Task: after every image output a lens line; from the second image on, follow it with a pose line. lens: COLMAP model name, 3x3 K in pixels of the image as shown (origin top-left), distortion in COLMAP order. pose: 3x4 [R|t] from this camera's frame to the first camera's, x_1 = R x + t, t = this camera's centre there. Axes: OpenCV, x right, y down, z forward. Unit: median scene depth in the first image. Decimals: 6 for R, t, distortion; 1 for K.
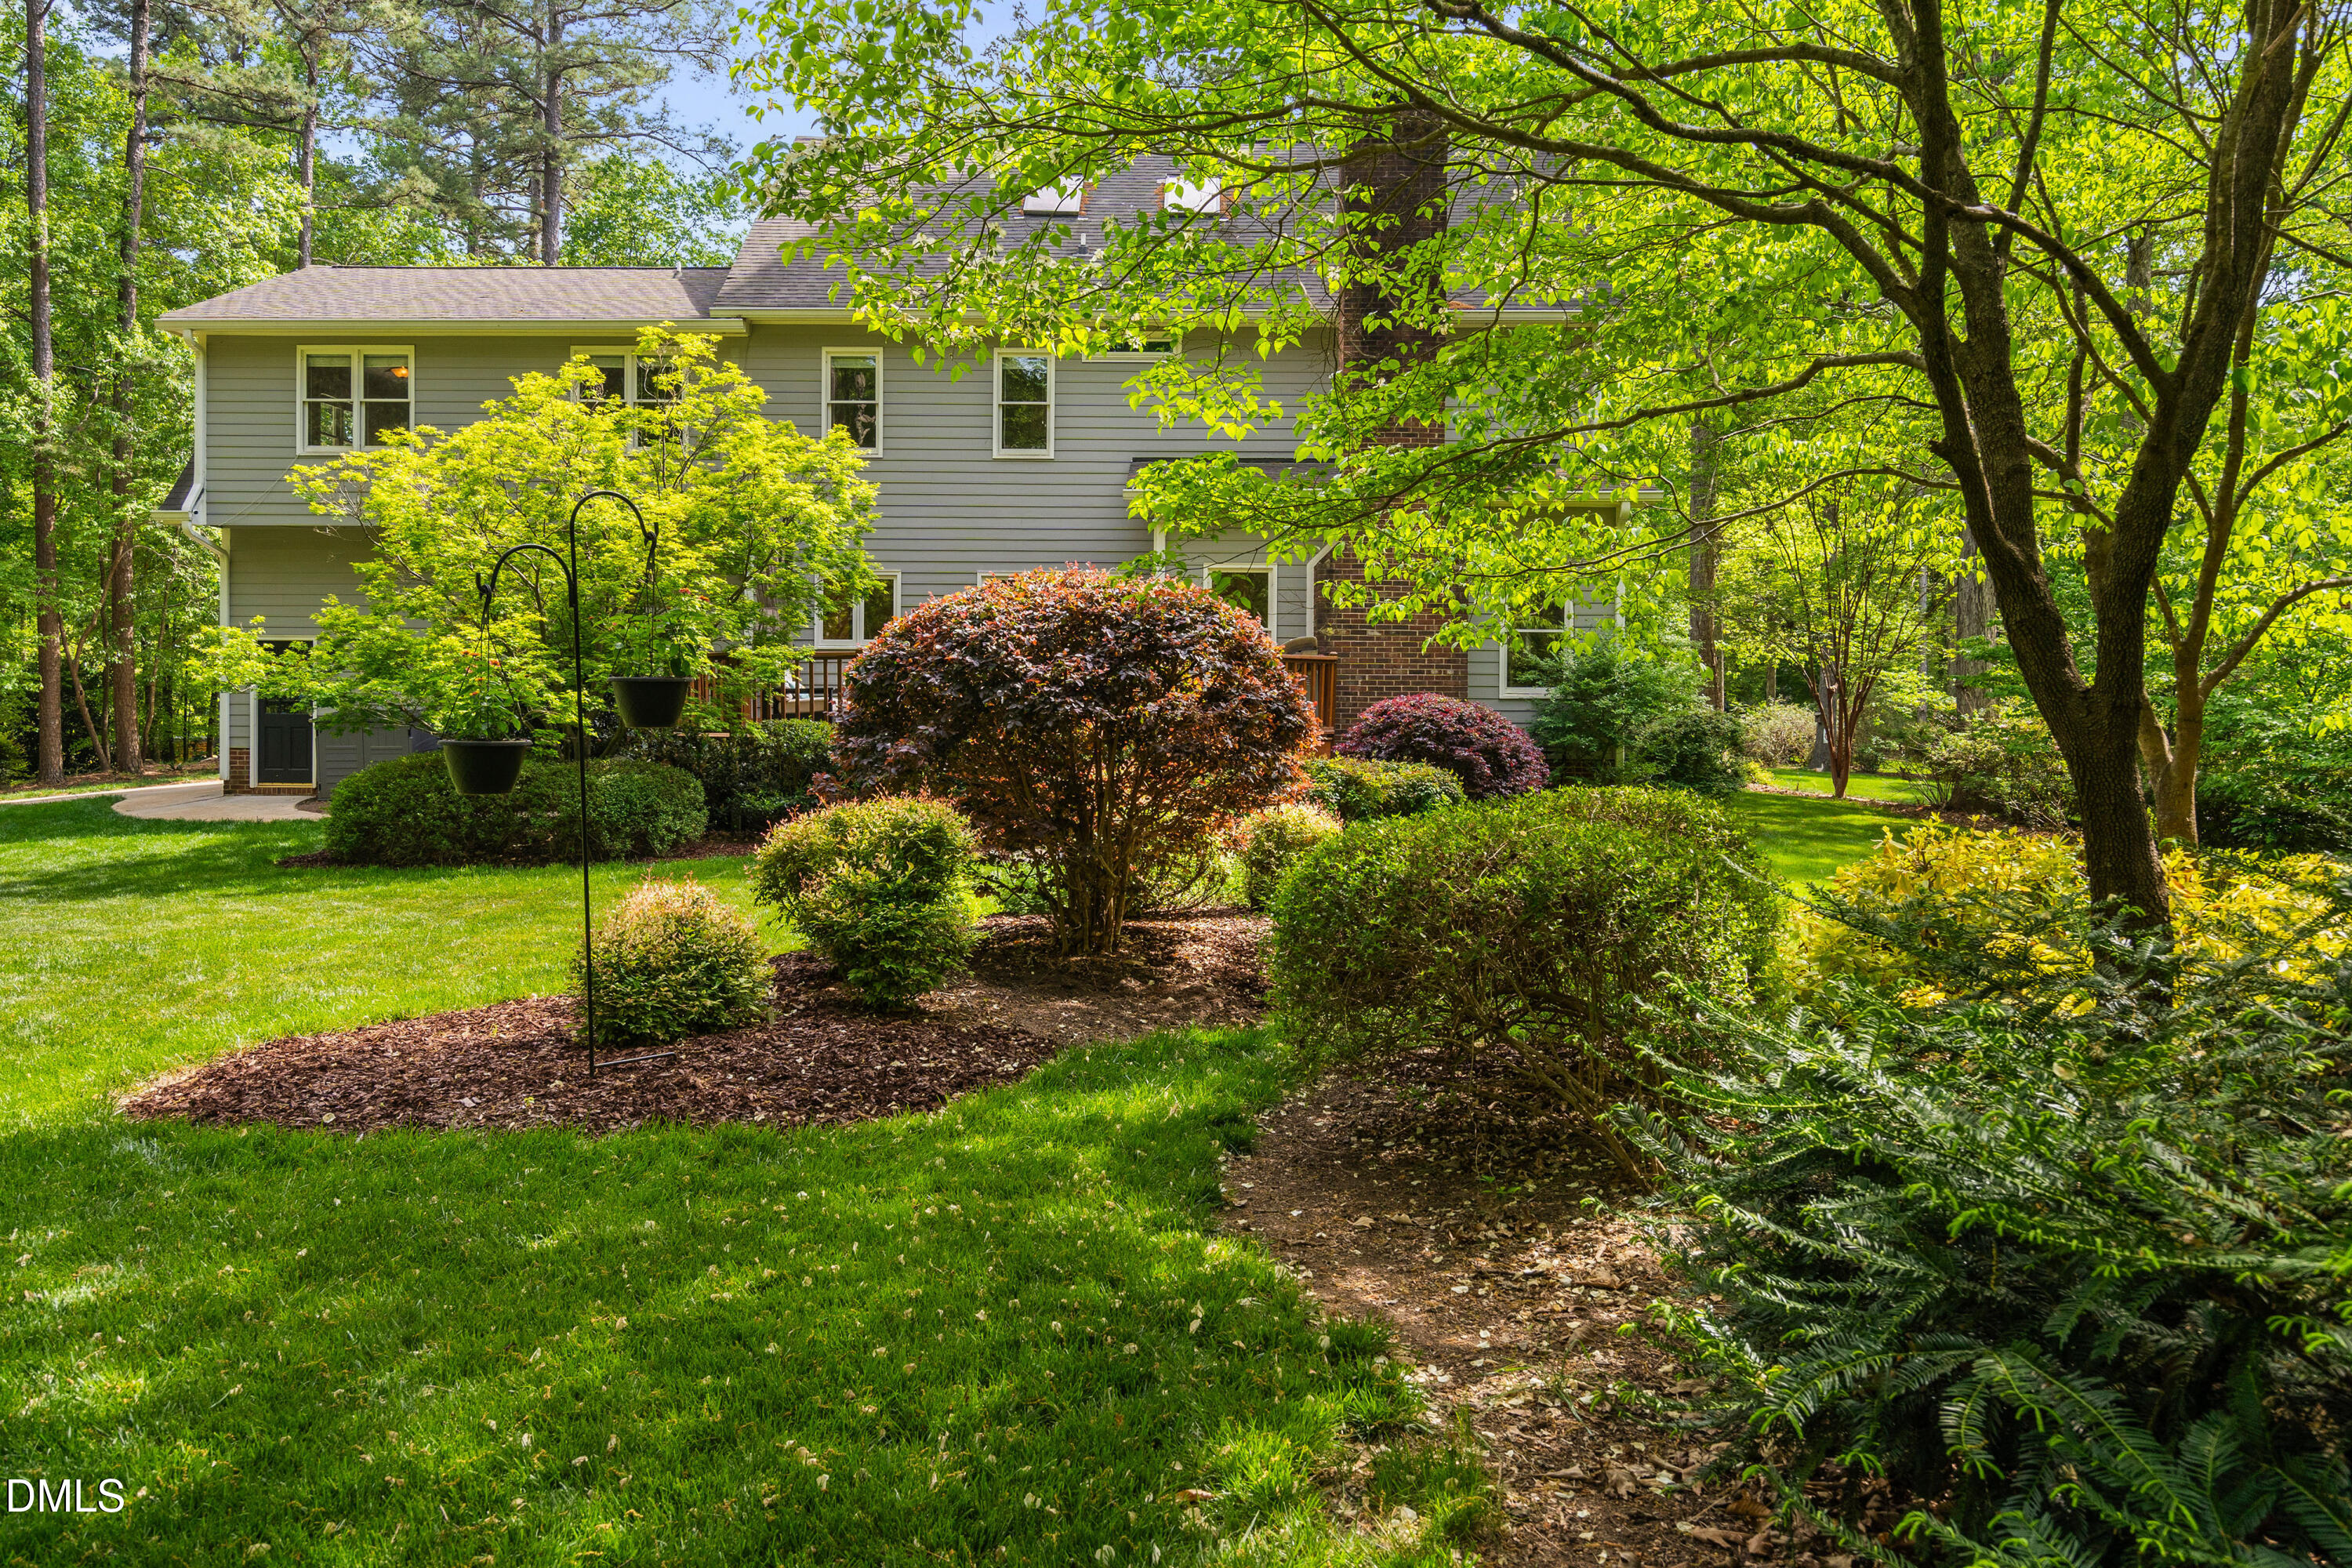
lens RADIAL K [[1906.3, 0, 1183.5], [0, 1906.3, 784.8], [0, 0, 1]] dist [0.022687, -0.000345]
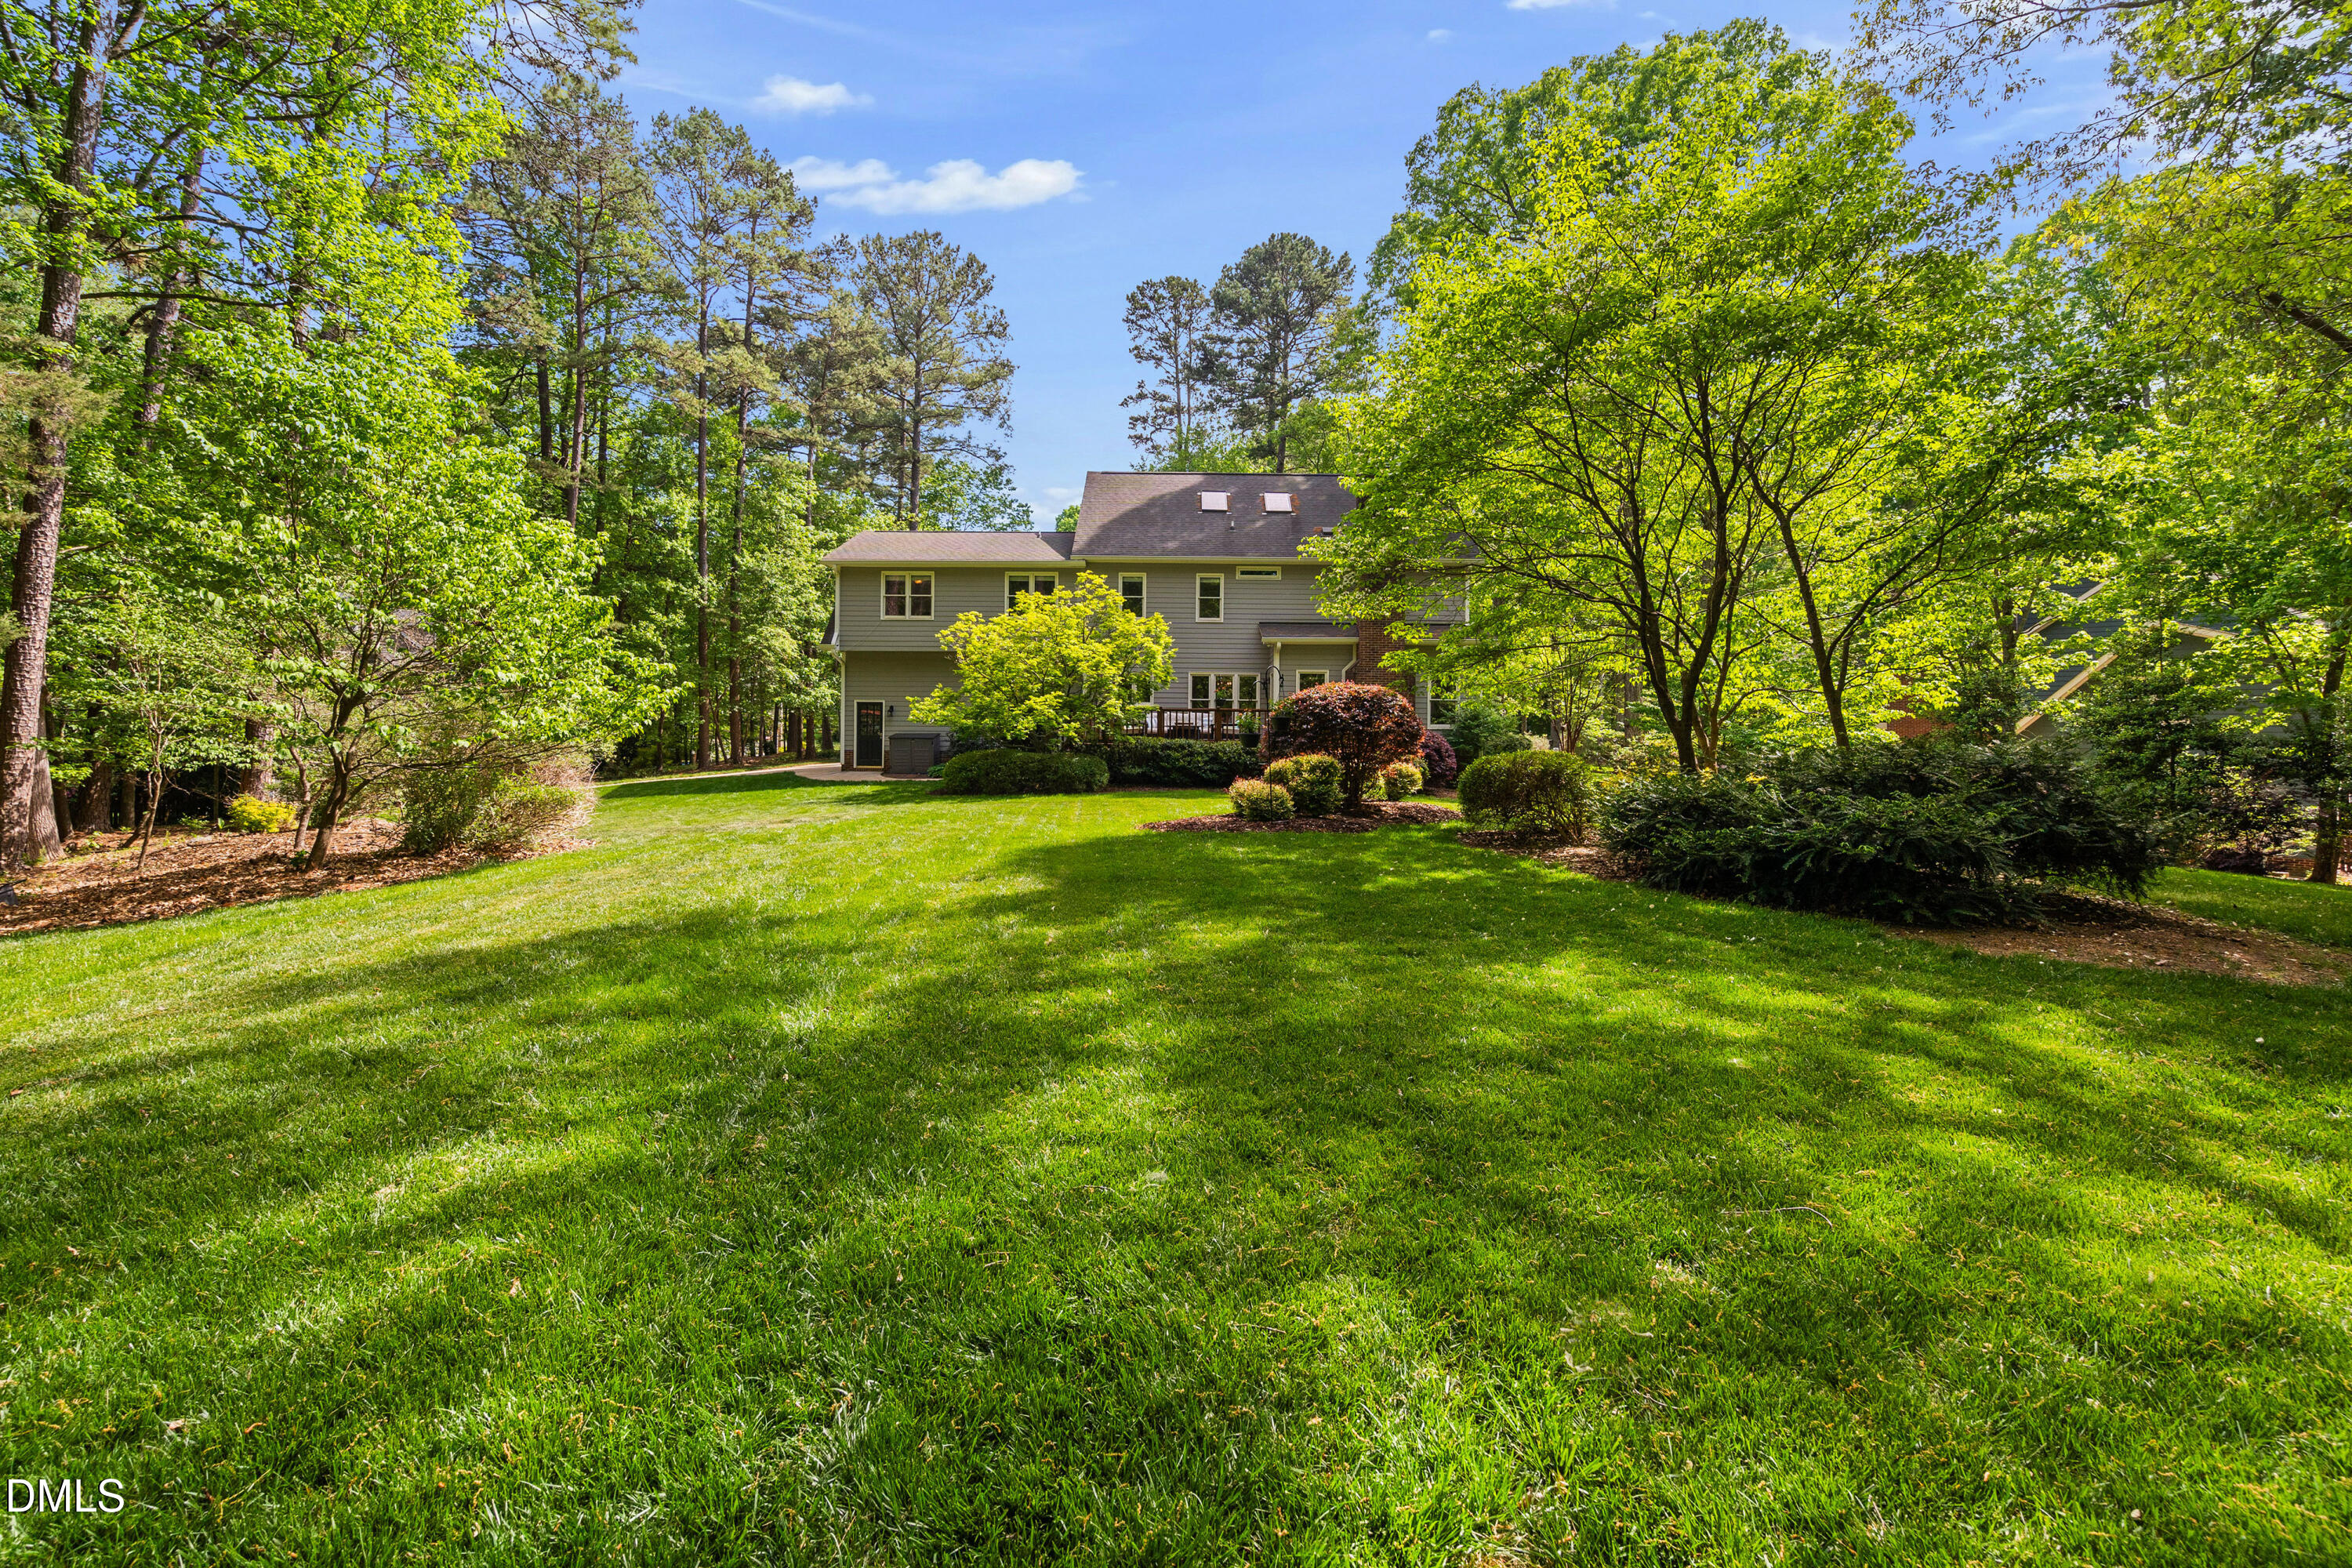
lens RADIAL K [[1051.8, 0, 1166.0], [0, 1051.8, 767.8], [0, 0, 1]] dist [-0.011635, 0.002575]
pose [[0.999775, 0.004989, -0.020641, -0.108142], [-0.005240, 0.999913, -0.012137, 0.015982], [0.020579, 0.012242, 0.999713, -0.235054]]
